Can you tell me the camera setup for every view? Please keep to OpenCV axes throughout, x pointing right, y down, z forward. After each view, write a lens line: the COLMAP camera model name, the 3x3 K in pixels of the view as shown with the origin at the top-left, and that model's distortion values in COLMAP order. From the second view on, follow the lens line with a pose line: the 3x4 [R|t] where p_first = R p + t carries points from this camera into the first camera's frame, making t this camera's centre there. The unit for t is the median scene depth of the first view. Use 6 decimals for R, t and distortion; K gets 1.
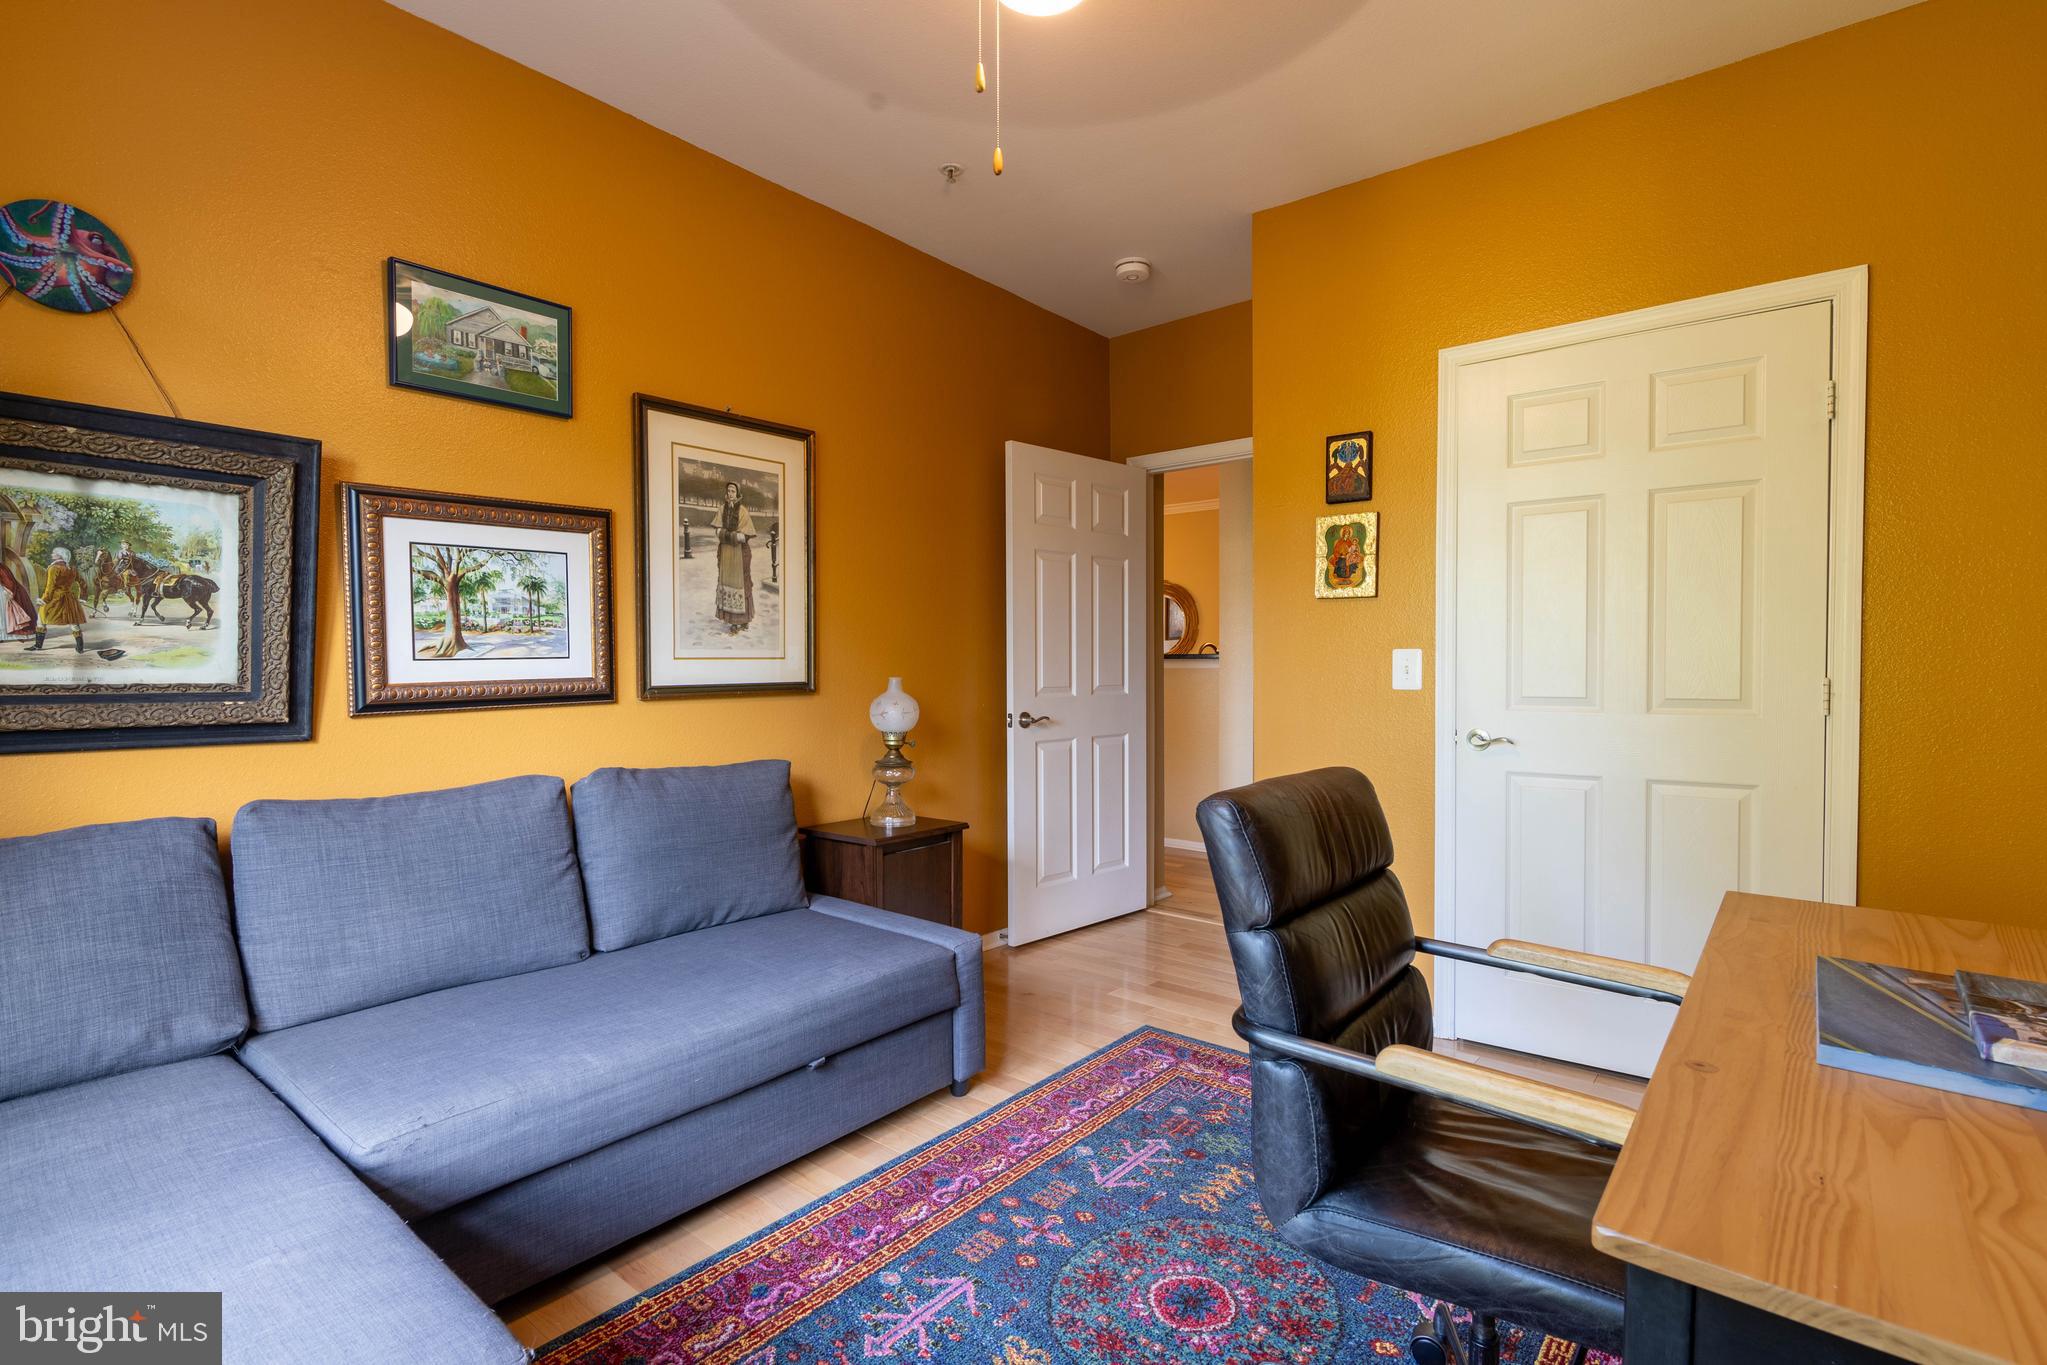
lens RADIAL K [[971.2, 0, 1024.0], [0, 971.2, 686.9], [0, 0, 1]] dist [-0.002626, -0.000503]
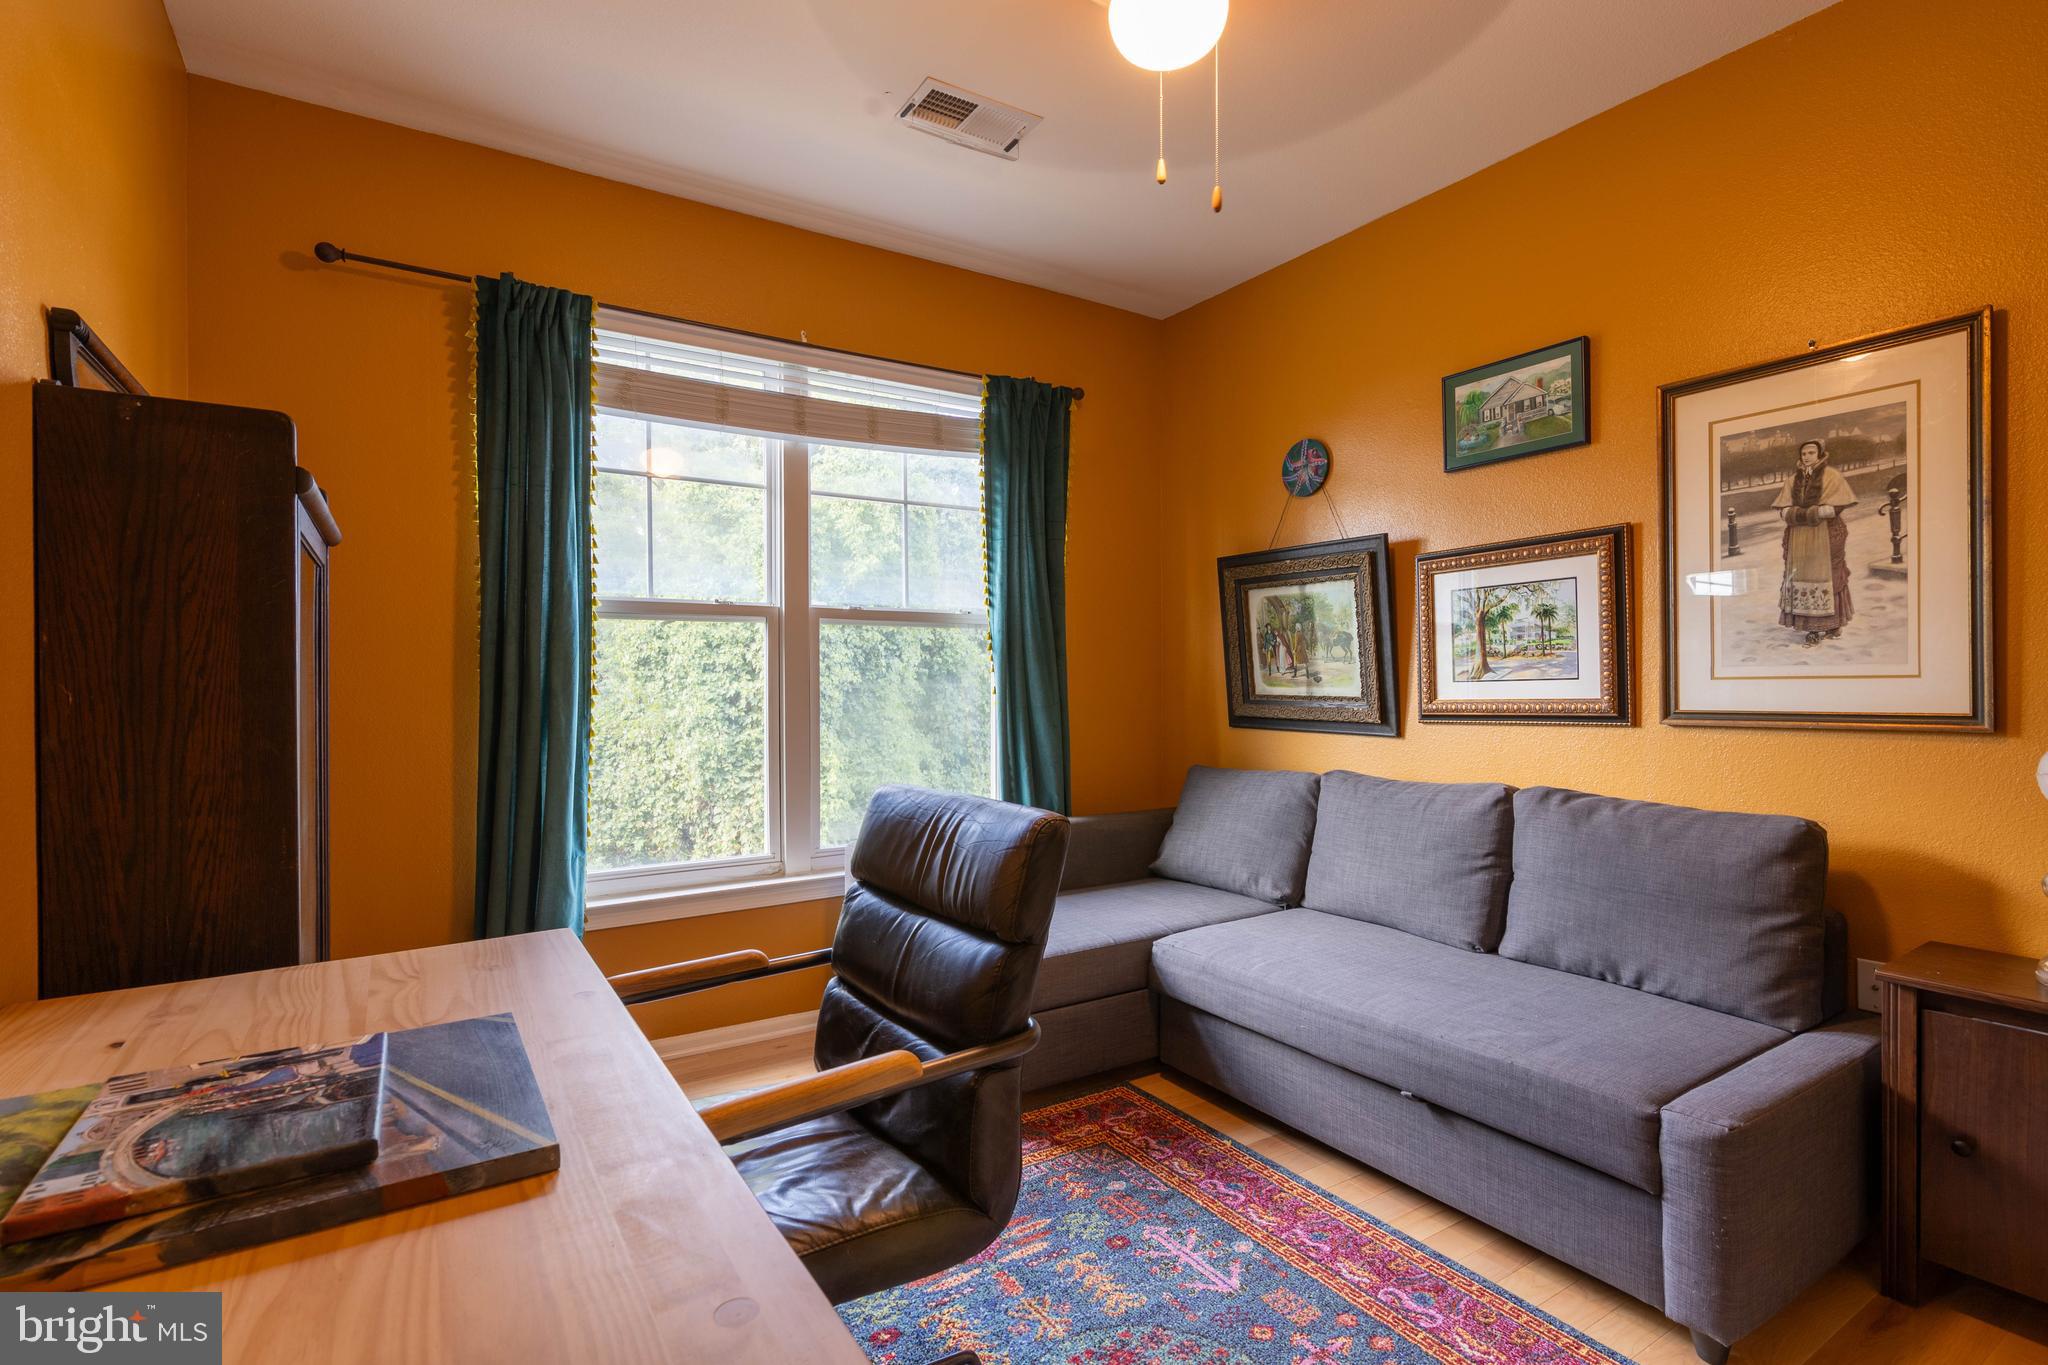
lens RADIAL K [[971.6, 0, 1024.5], [0, 971.6, 686.9], [0, 0, 1]] dist [-0.002626, -0.000503]
pose [[-0.310959, 0.002862, -0.950419, 0.719099], [-0.021625, 0.999715, 0.010086, -0.020120], [0.950177, 0.023689, -0.310808, 0.802385]]
